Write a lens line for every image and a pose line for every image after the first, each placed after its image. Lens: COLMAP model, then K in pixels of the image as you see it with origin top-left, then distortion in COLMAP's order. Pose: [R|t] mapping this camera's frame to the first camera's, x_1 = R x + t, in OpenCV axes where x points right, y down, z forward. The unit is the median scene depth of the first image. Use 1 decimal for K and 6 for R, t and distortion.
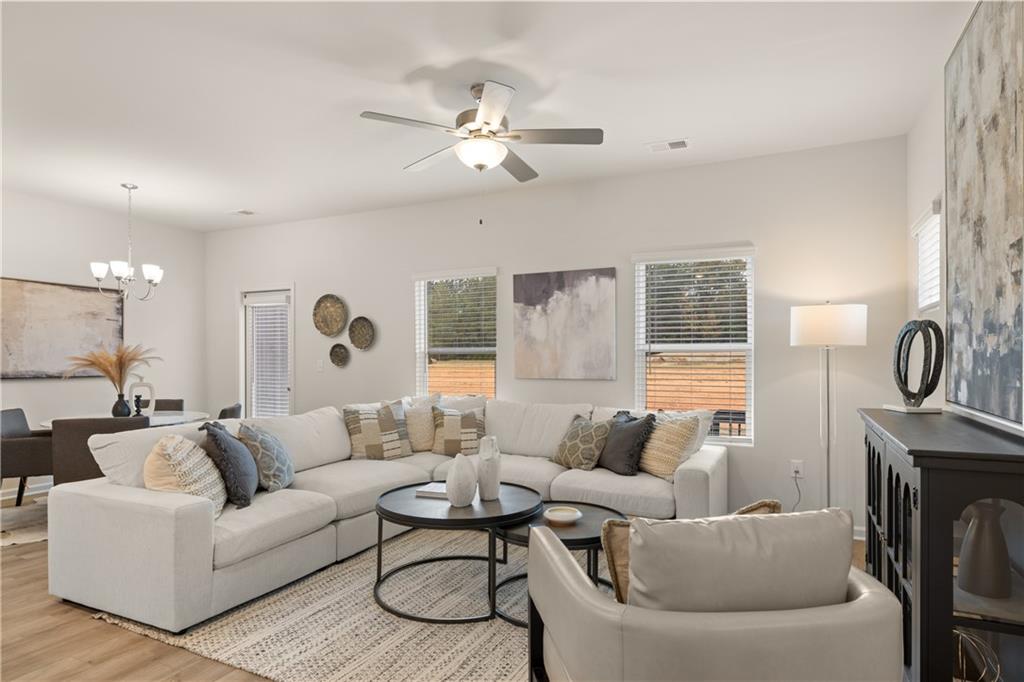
lens RADIAL K [[588.5, 0, 508.0], [0, 588.5, 359.5], [0, 0, 1]] dist [0.003308, -0.000360]
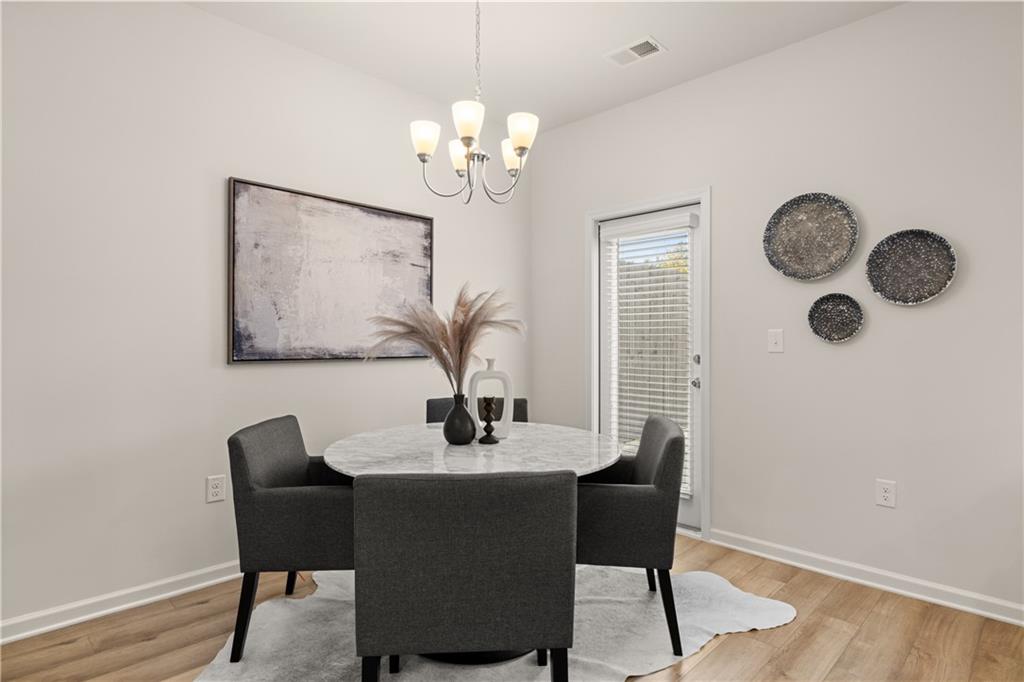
lens RADIAL K [[559.0, 0, 510.3], [0, 559.0, 342.6], [0, 0, 1]] dist [-0.006781, -0.001408]
pose [[0.943088, -0.000568, -0.332542, -0.478795], [-0.000307, 0.999997, -0.002577, 0.017896], [0.332542, 0.002532, 0.943085, 0.596447]]
